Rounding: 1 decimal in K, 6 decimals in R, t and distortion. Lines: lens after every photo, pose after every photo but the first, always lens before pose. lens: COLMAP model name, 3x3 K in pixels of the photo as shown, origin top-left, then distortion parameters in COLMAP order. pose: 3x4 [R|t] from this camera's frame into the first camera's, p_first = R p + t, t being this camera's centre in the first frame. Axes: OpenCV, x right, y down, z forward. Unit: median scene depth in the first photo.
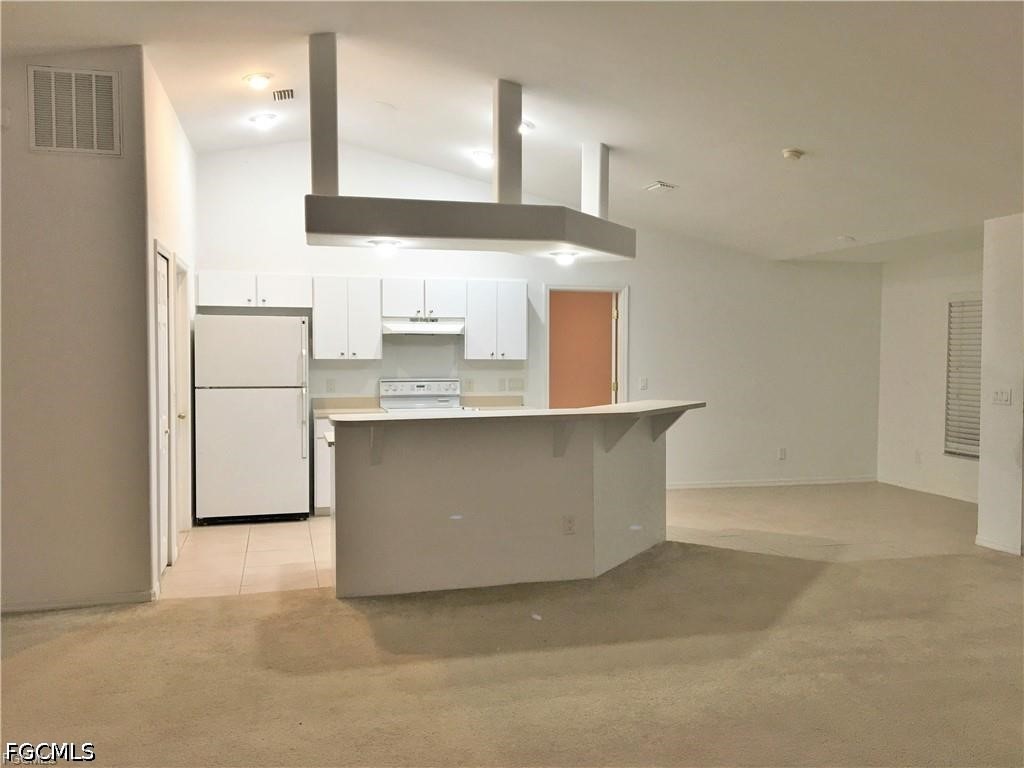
lens RADIAL K [[856.9, 0, 514.4], [0, 856.9, 386.0], [0, 0, 1]] dist [0.096396, -0.153651]
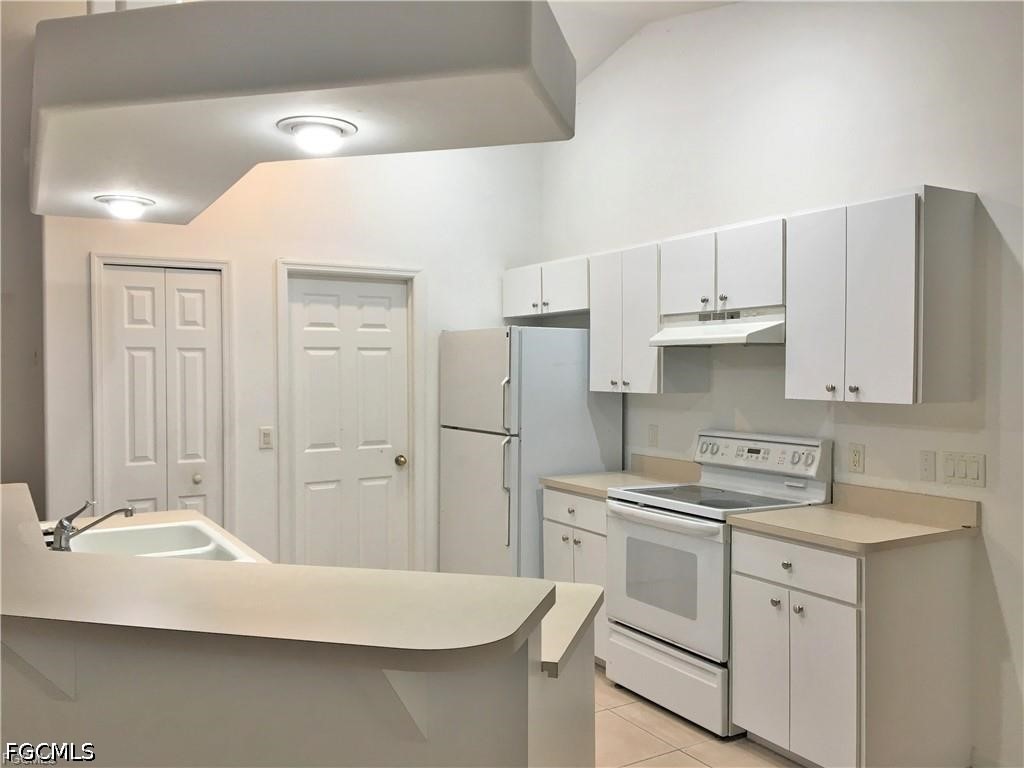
lens RADIAL K [[866.8, 0, 509.2], [0, 866.8, 382.8], [0, 0, 1]] dist [0.119264, -0.169782]
pose [[0.263930, 0.013900, -0.964442, 0.338236], [-0.032890, 0.999444, 0.005403, -0.036820], [0.963981, 0.030295, 0.264240, 0.739026]]
